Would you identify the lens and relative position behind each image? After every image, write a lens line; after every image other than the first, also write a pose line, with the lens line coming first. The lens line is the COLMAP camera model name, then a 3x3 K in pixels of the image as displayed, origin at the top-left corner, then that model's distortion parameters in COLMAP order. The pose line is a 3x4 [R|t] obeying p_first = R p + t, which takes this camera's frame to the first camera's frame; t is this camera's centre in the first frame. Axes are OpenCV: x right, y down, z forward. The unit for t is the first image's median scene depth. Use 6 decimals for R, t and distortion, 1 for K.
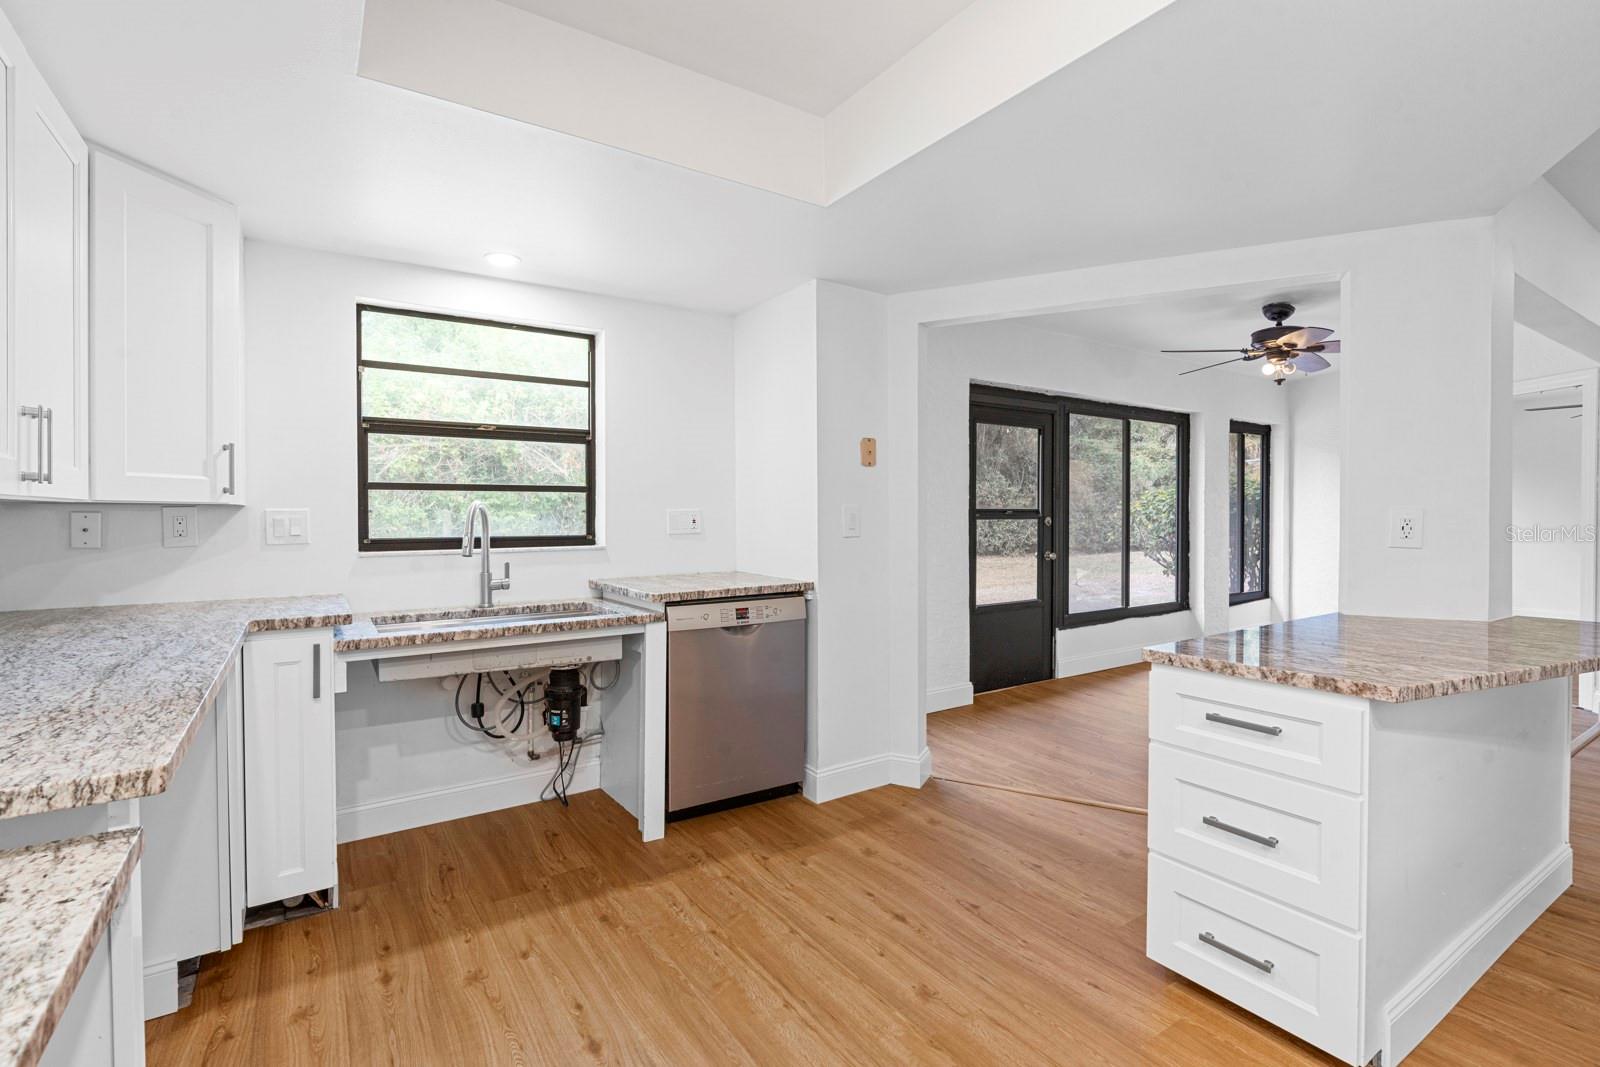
lens RADIAL K [[729.4, 0, 801.0], [0, 729.4, 527.2], [0, 0, 1]] dist [-0.009859, 0.003214]
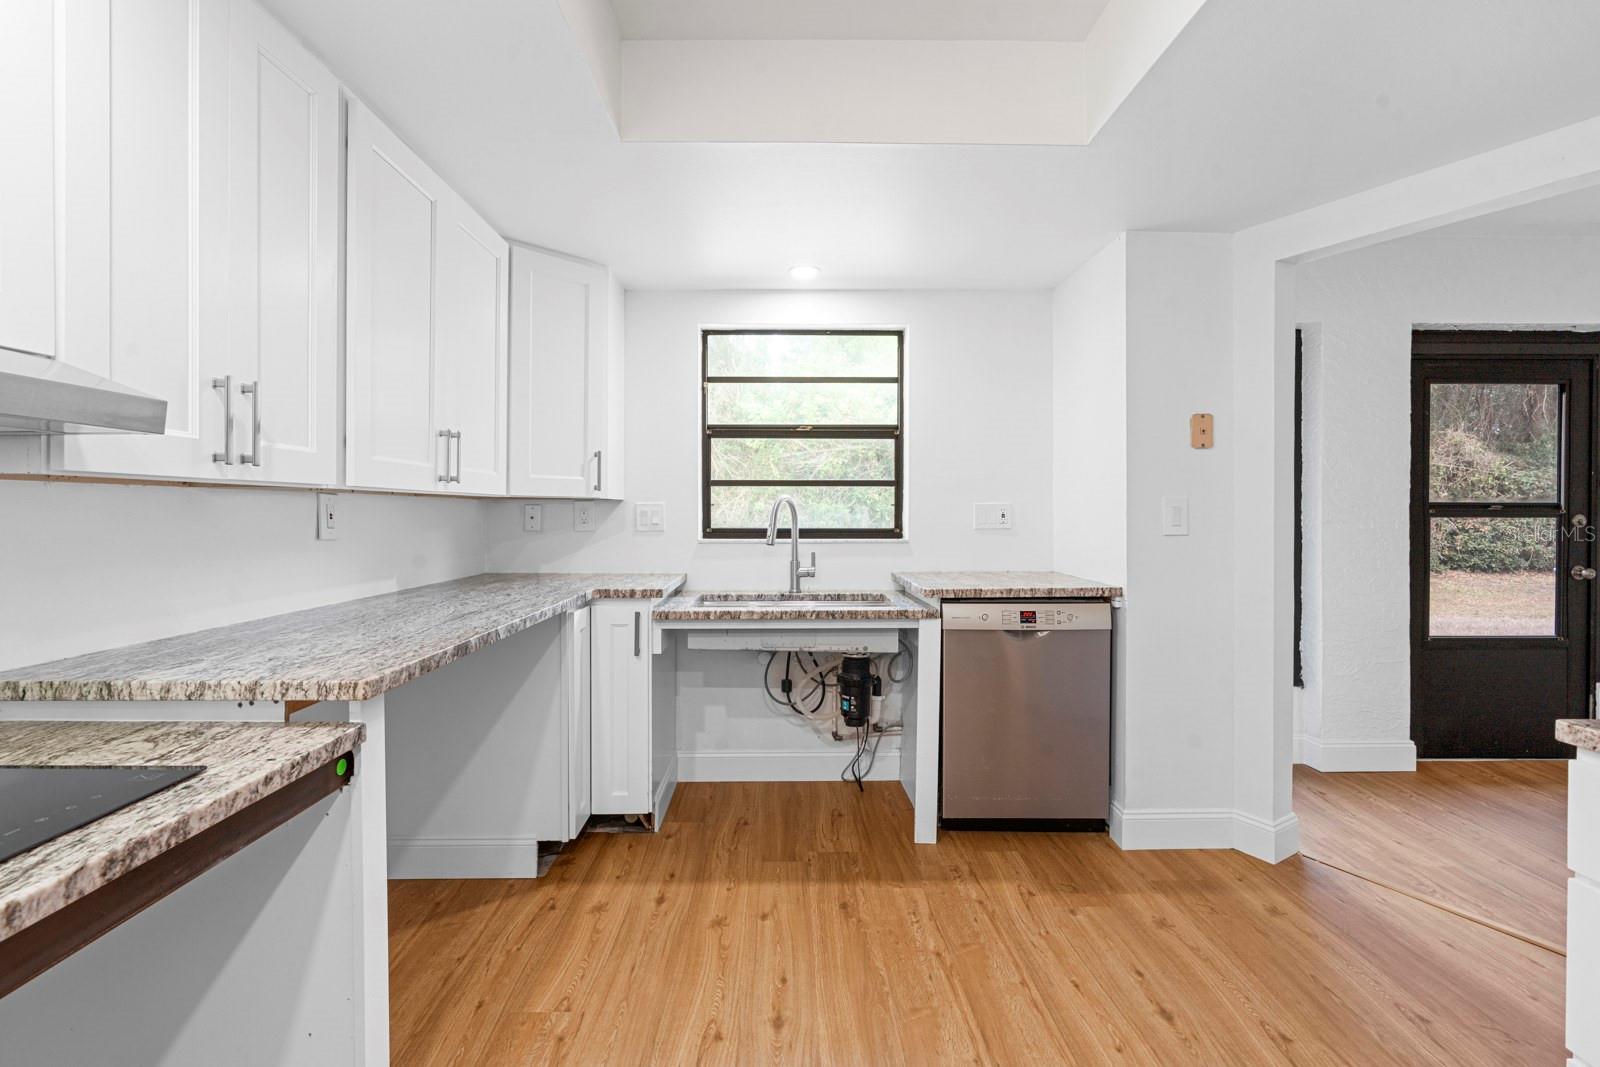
lens RADIAL K [[729.4, 0, 793.4], [0, 729.4, 519.4], [0, 0, 1]] dist [-0.009859, 0.003214]
pose [[0.837640, 0.009223, -0.546145, 0.166819], [-0.013555, 0.999901, -0.003903, 0.004719], [0.546055, 0.010673, 0.837682, 0.083698]]
